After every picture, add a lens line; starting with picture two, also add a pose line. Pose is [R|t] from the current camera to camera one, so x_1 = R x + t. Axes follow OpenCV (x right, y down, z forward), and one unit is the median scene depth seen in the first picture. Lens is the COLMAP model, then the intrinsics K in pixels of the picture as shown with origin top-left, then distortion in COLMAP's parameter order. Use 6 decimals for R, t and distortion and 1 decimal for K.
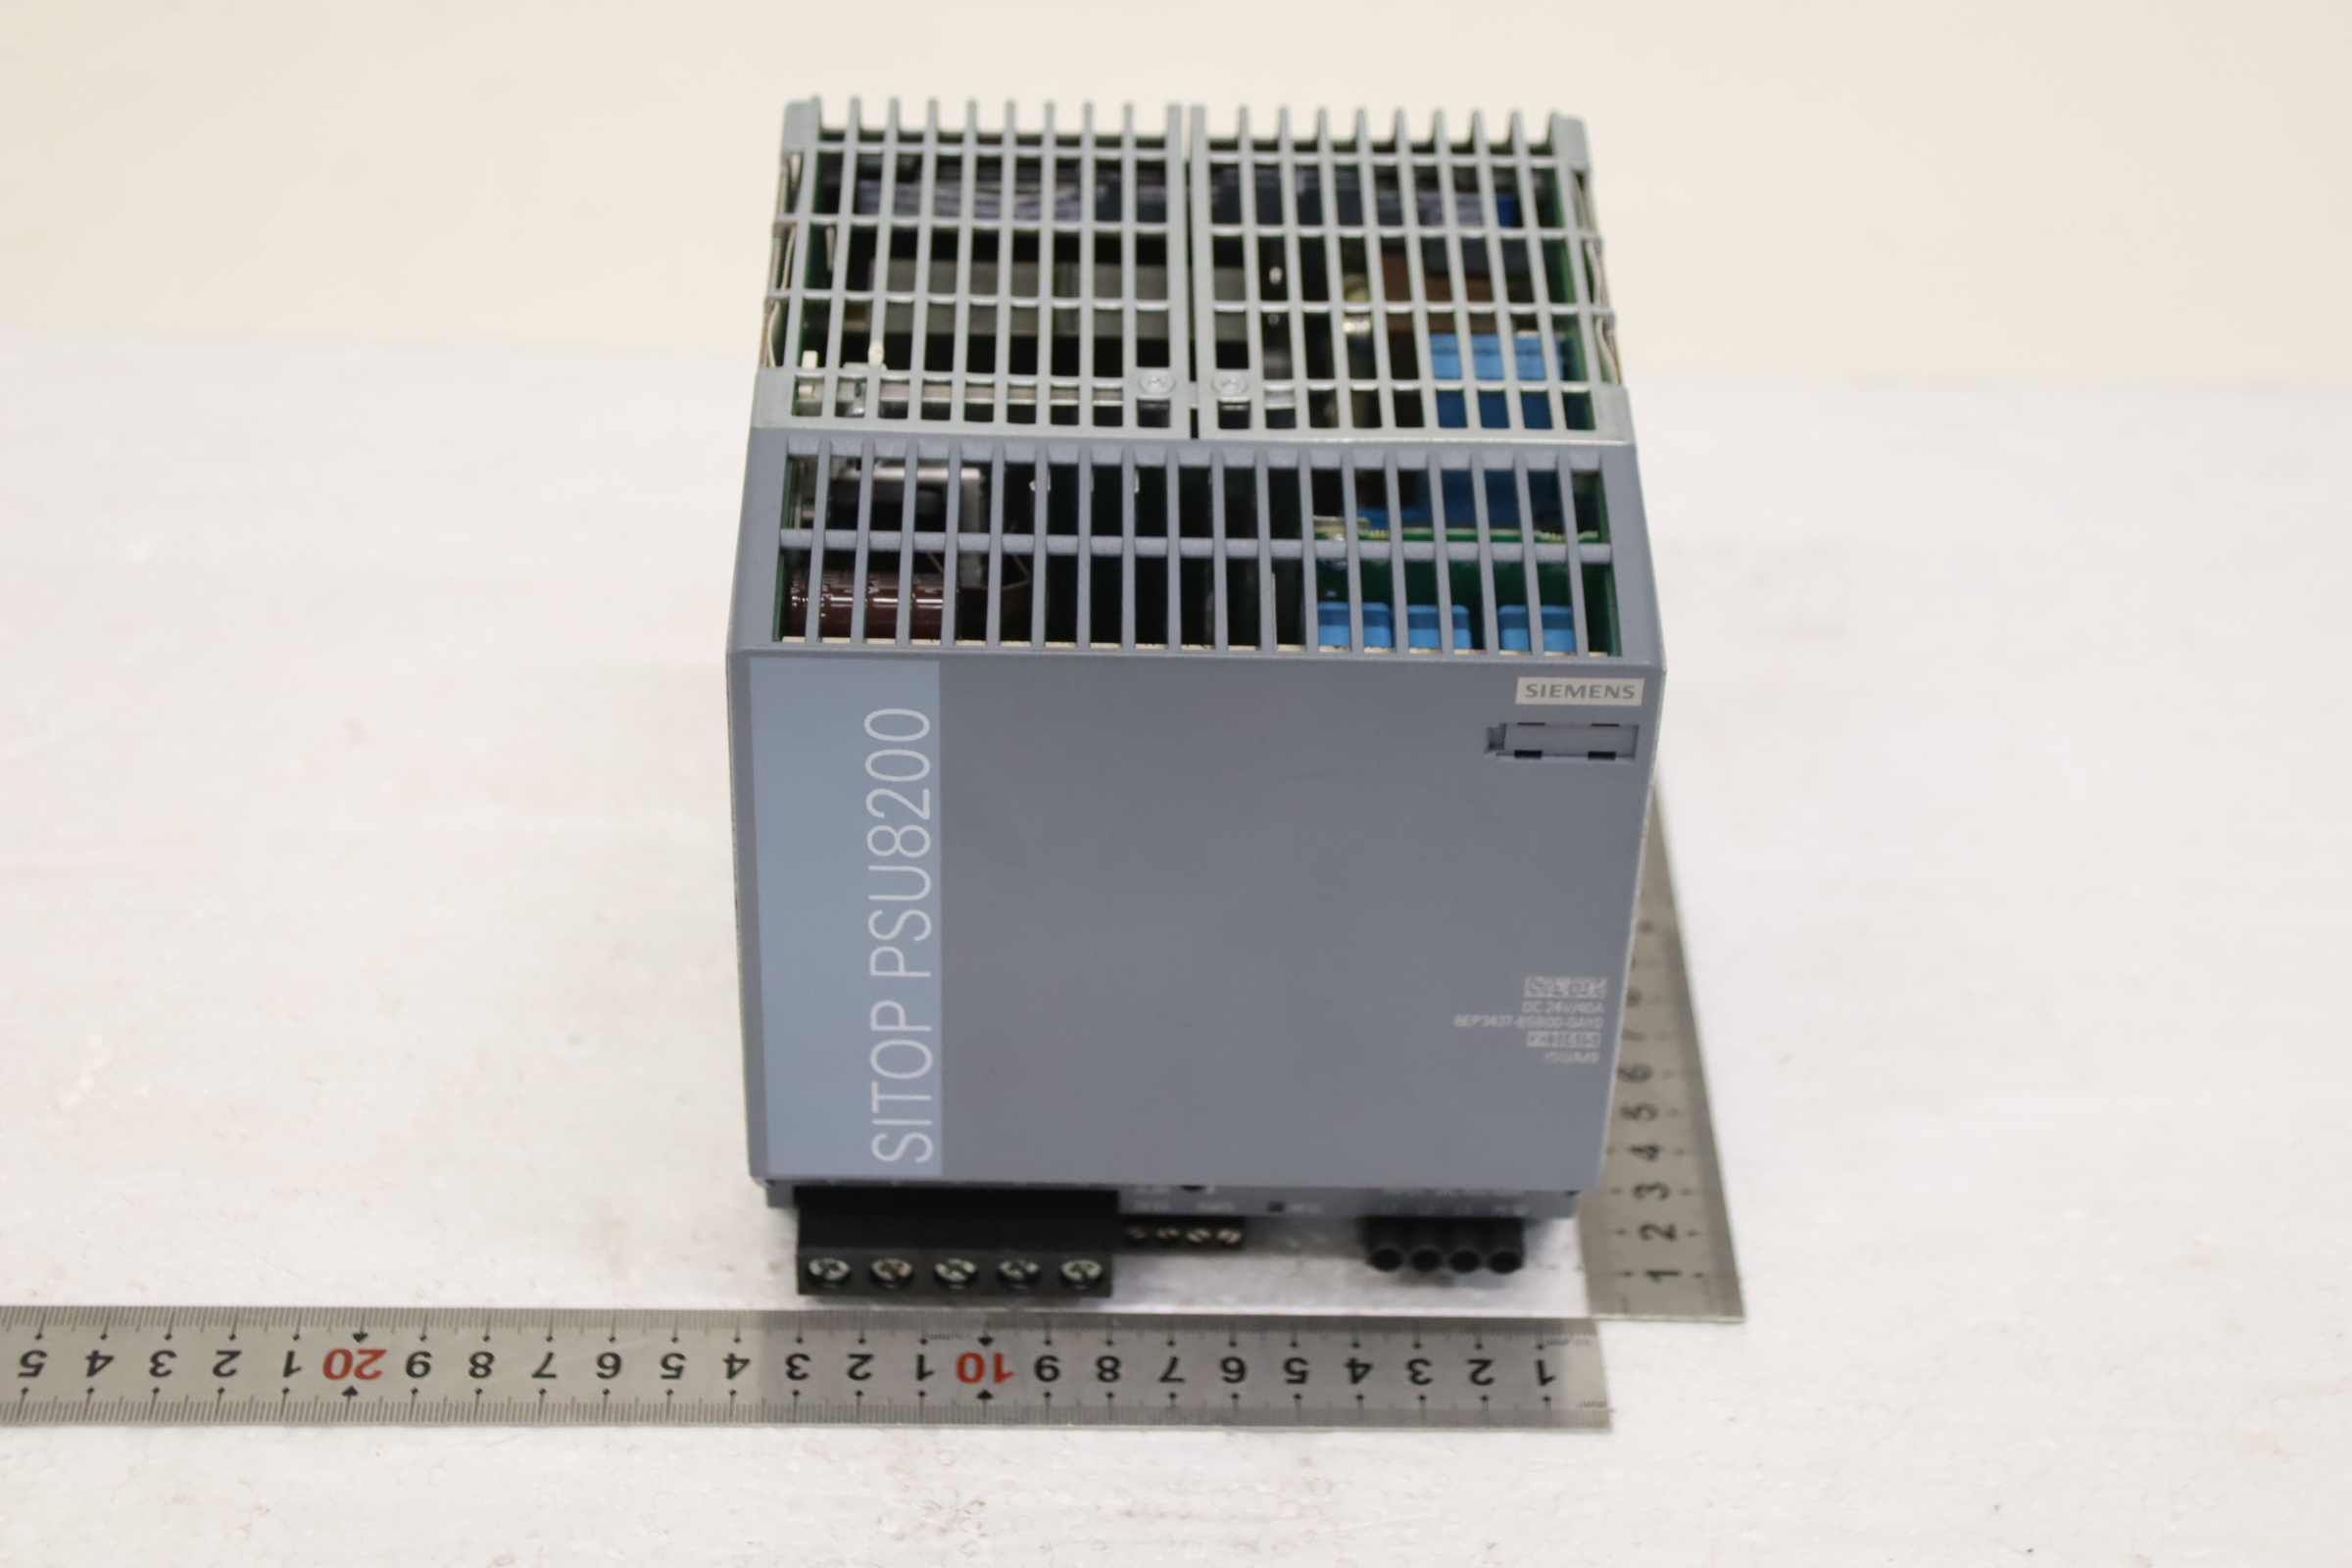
lens RADIAL K [[4485.6, 0, 1166.4], [0, 4485.6, 777.0], [0, 0, 1]] dist [0.054570, 0.000000]
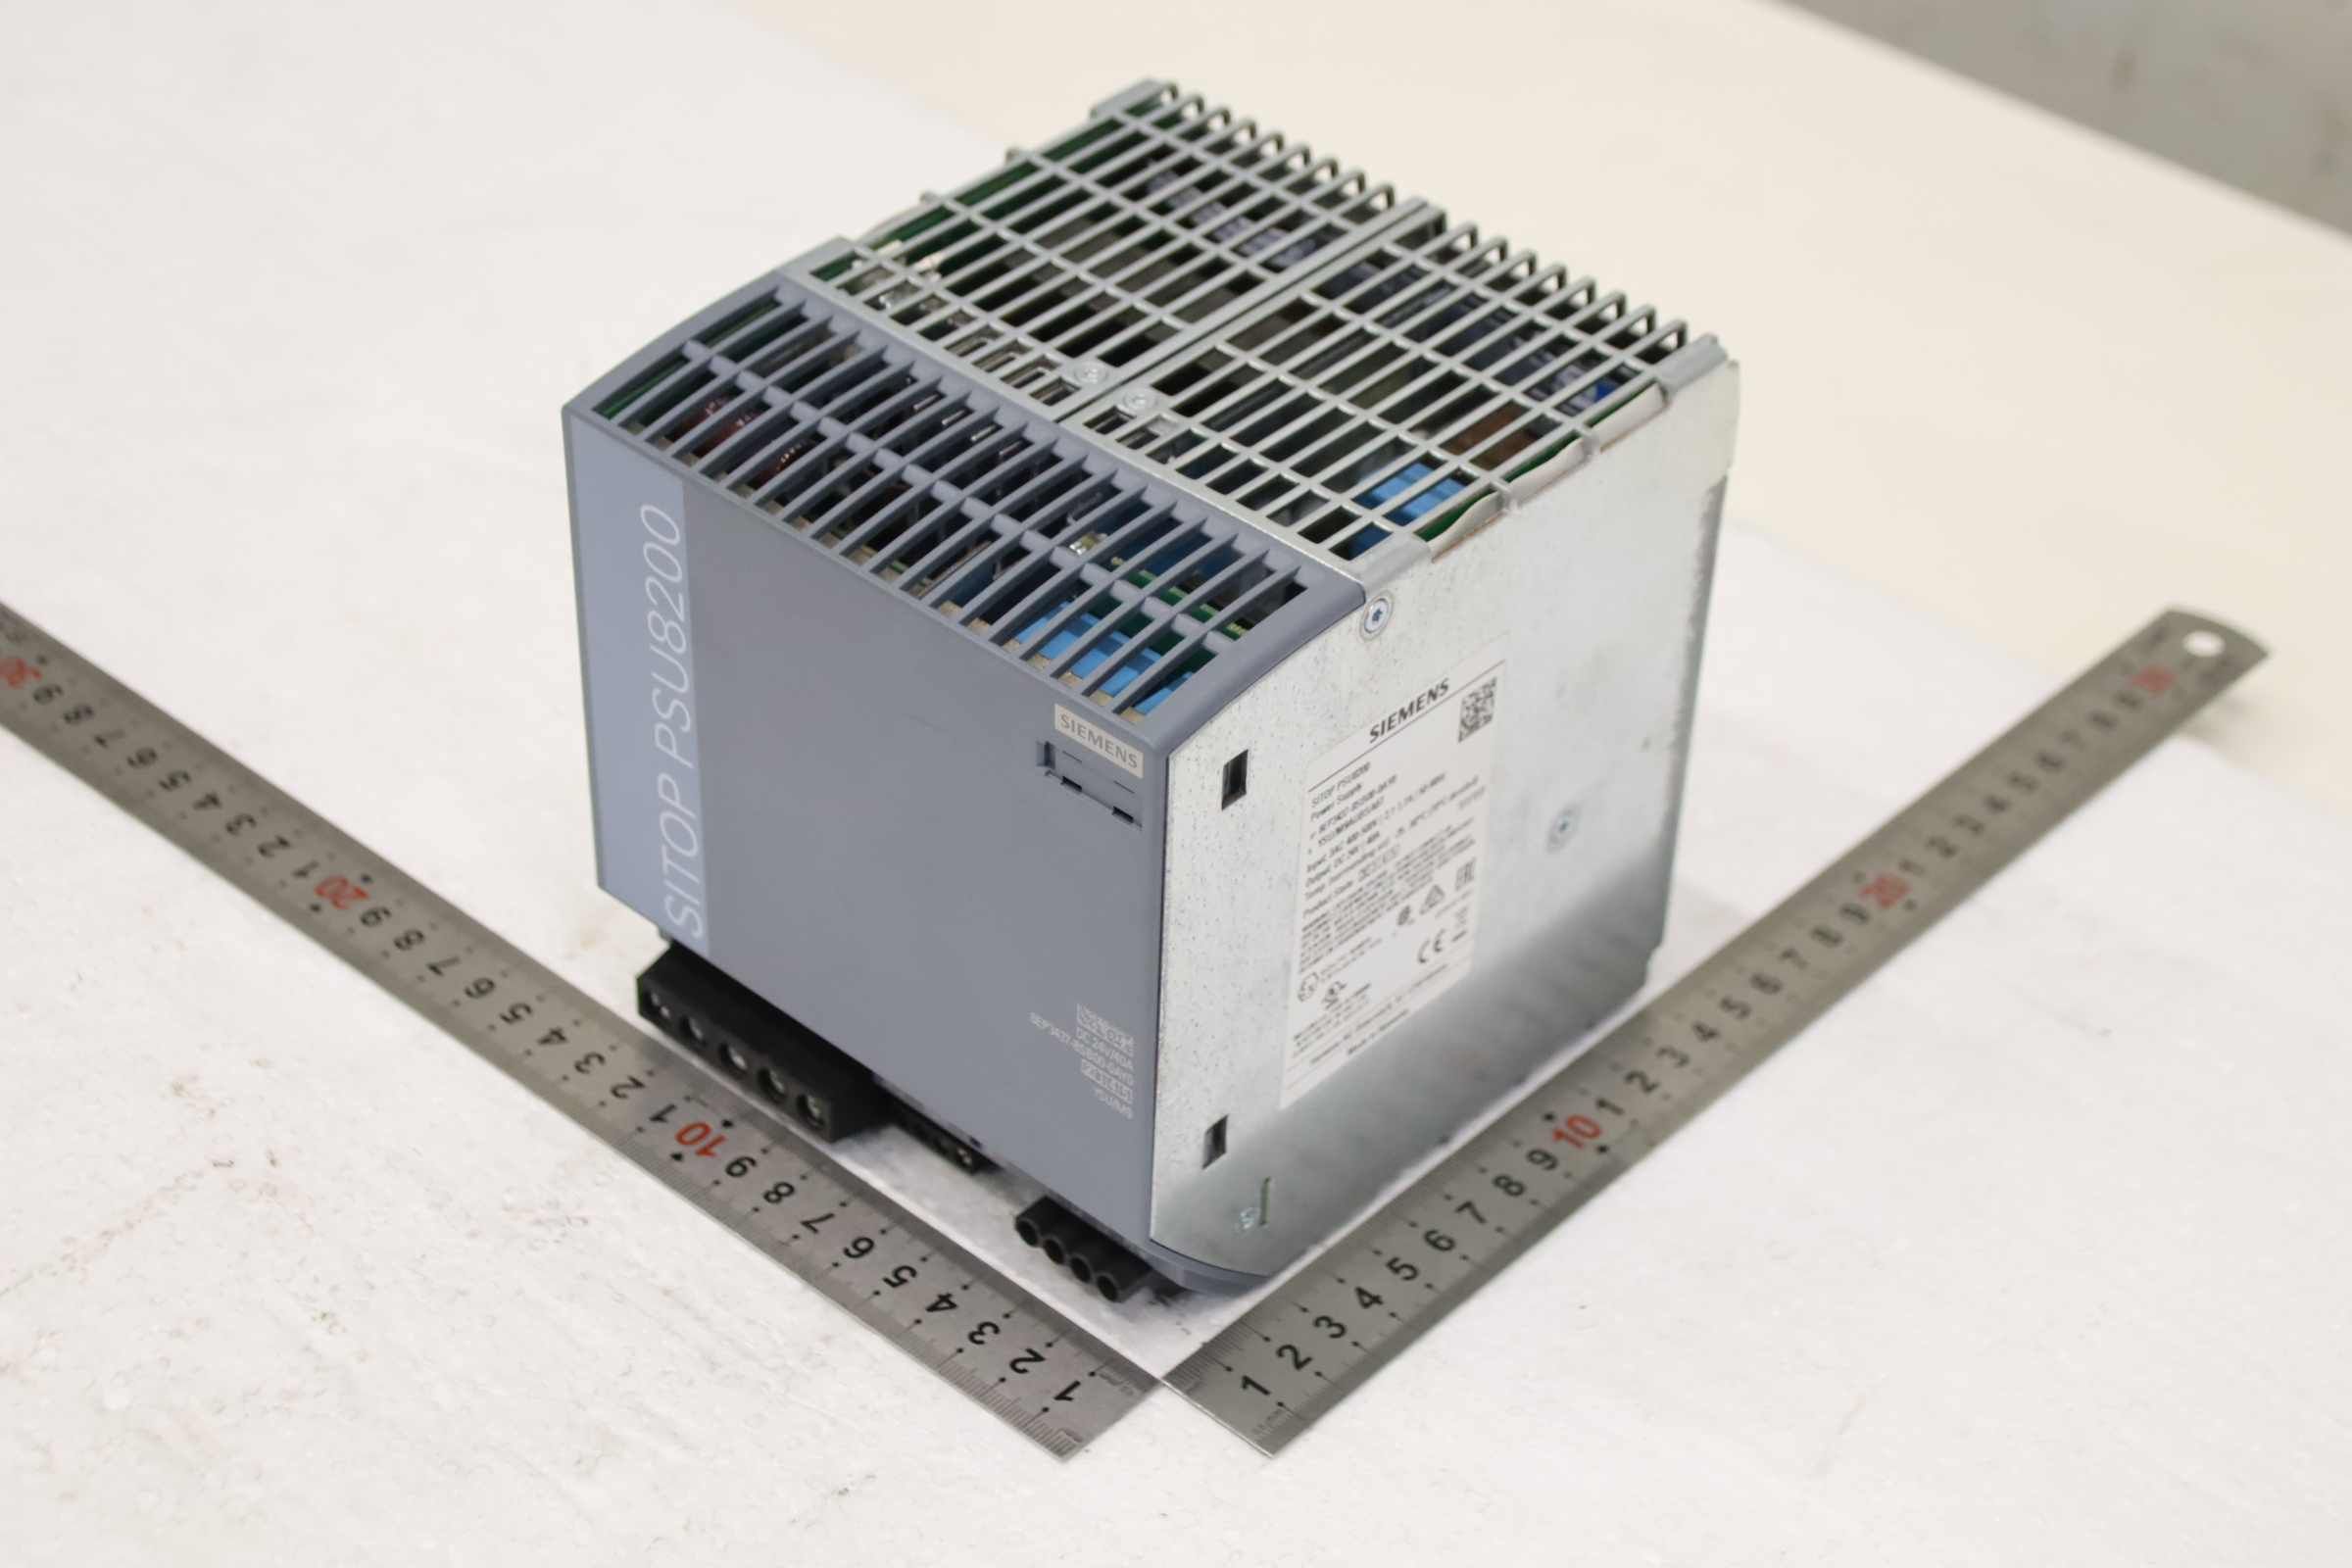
lens RADIAL K [[4206.4, 0, 1172.4], [0, 4206.4, 790.3], [0, 0, 1]] dist [0.005021, 0.000000]
pose [[0.734790, 0.415478, -0.536154, 0.586796], [-0.432784, 0.895815, 0.101064, -0.106459], [0.522285, 0.157778, 0.838048, 0.168917]]
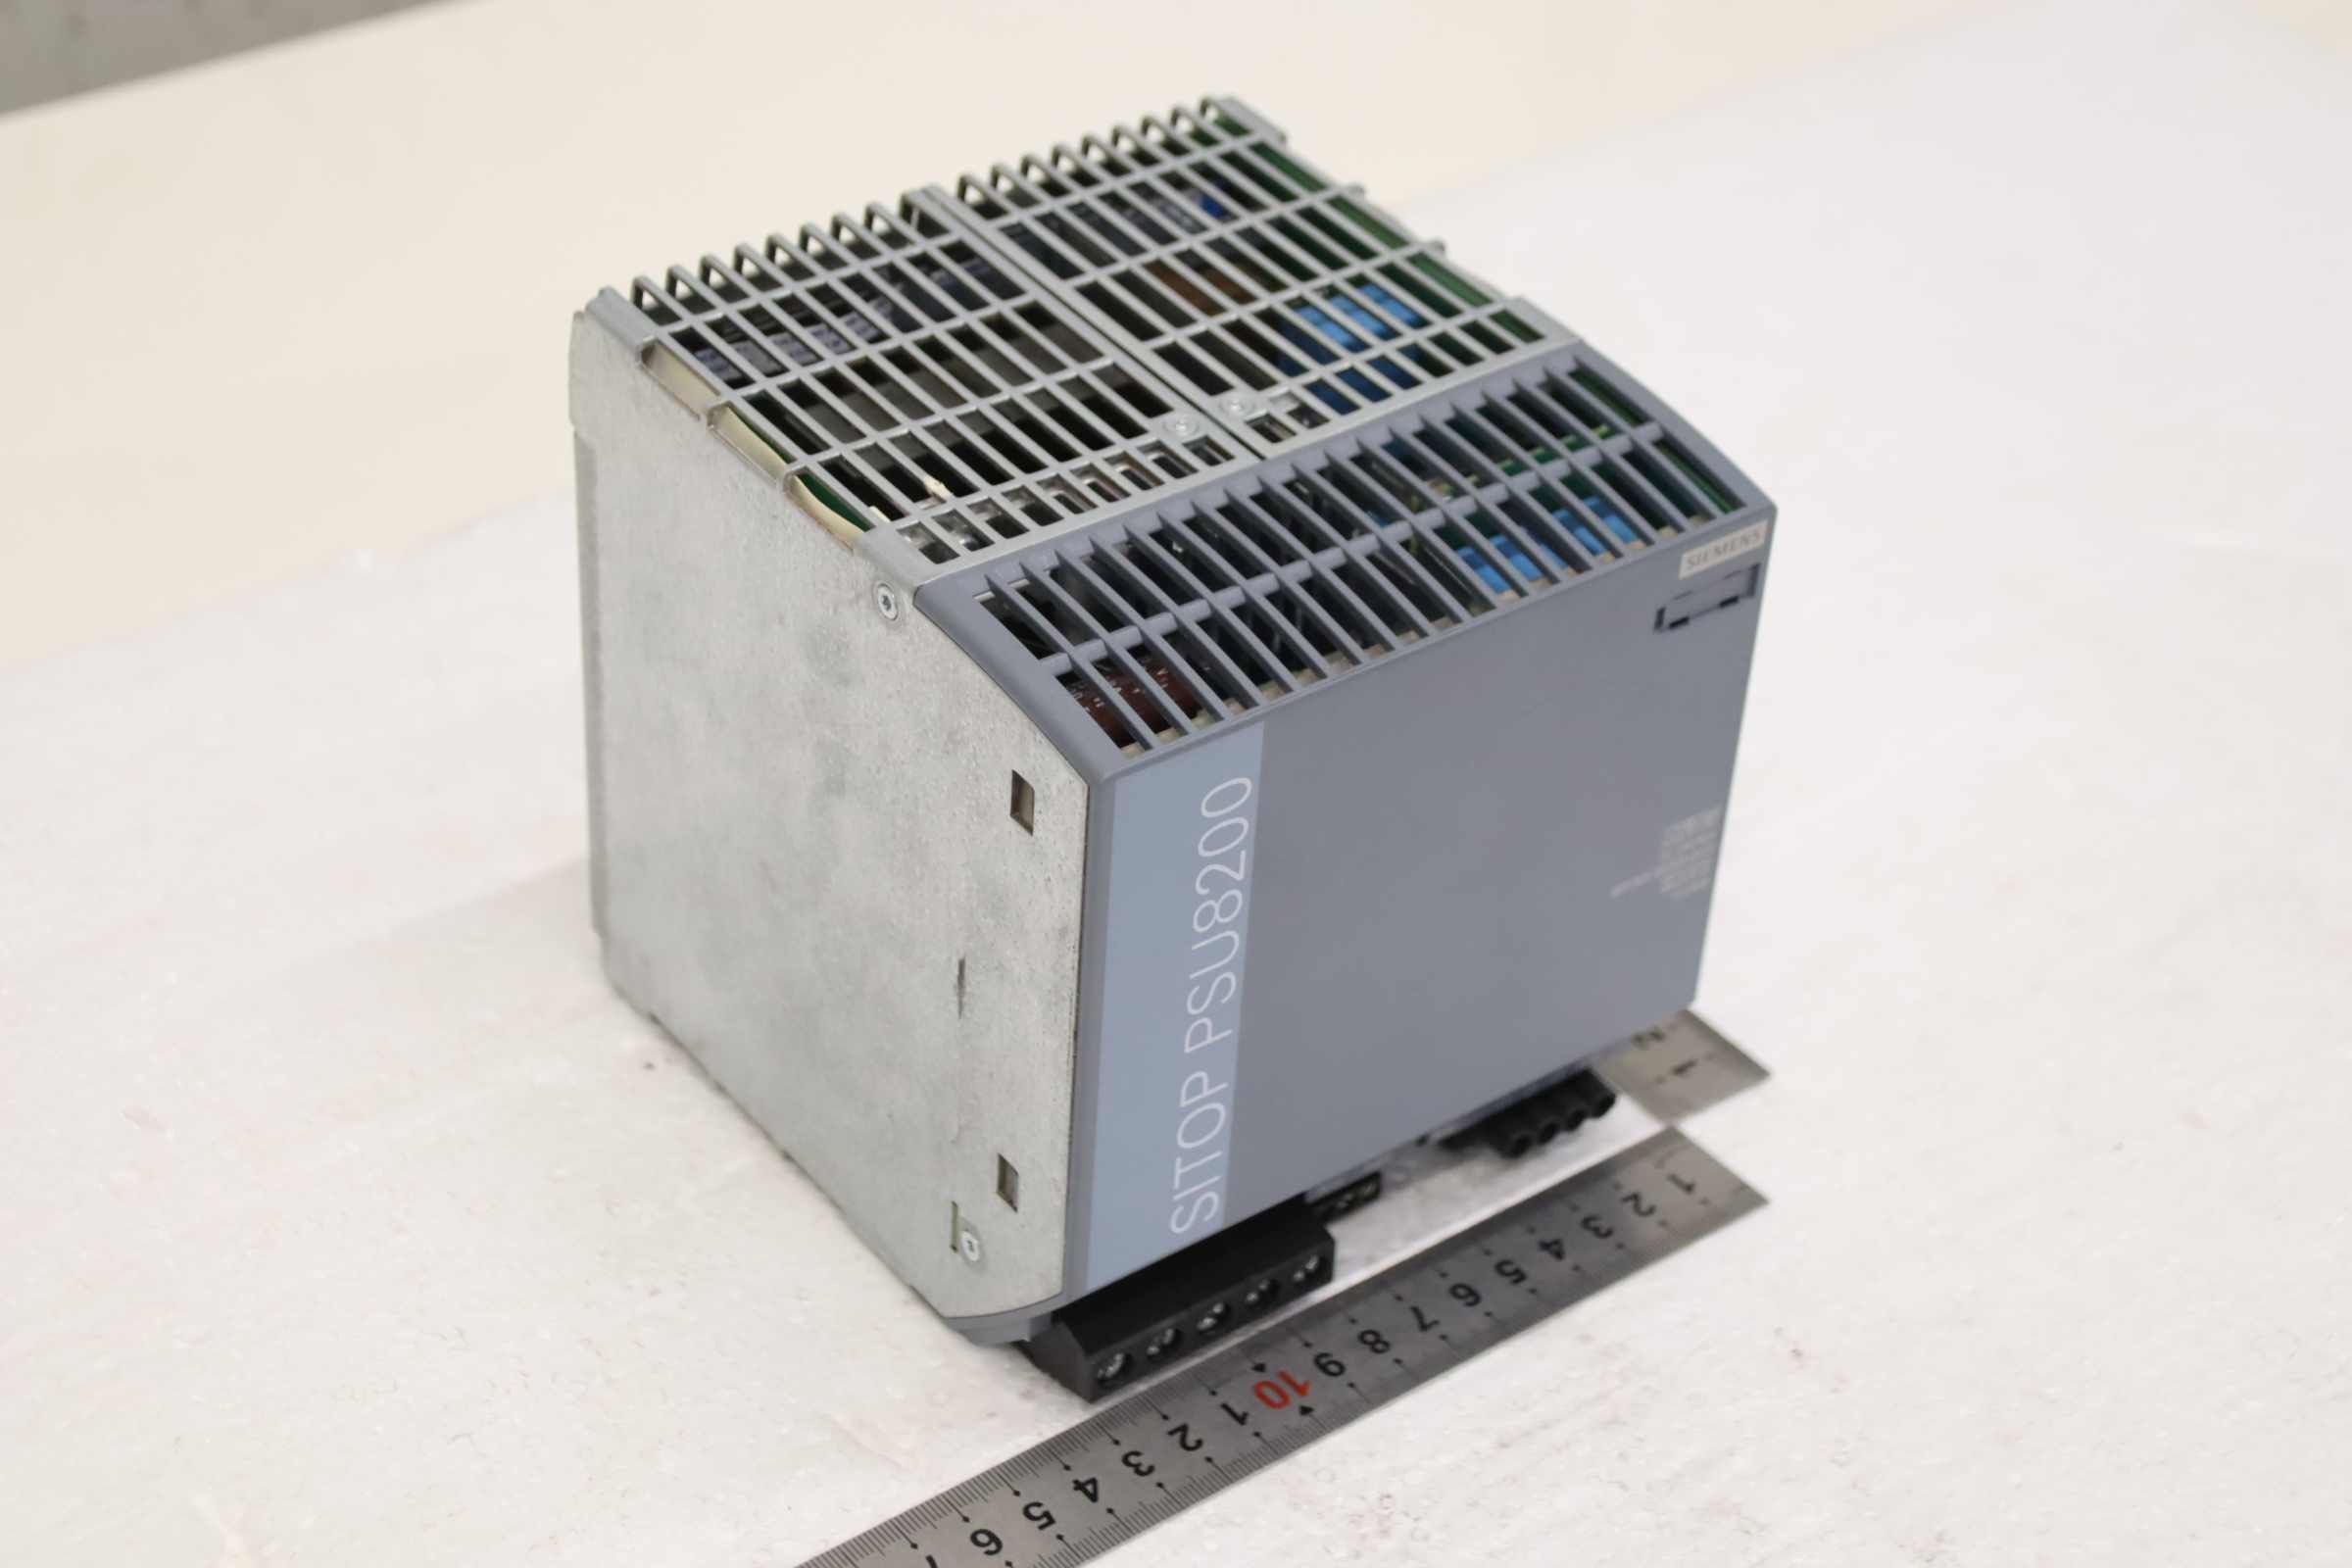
lens RADIAL K [[4485.6, 0, 1177.1], [0, 4485.6, 784.7], [0, 0, 1]] dist [0.054570, 0.000000]
pose [[0.807204, -0.349587, 0.475617, -0.513217], [0.347662, 0.932740, 0.095539, -0.107257], [-0.477026, 0.088234, 0.874449, 0.098918]]
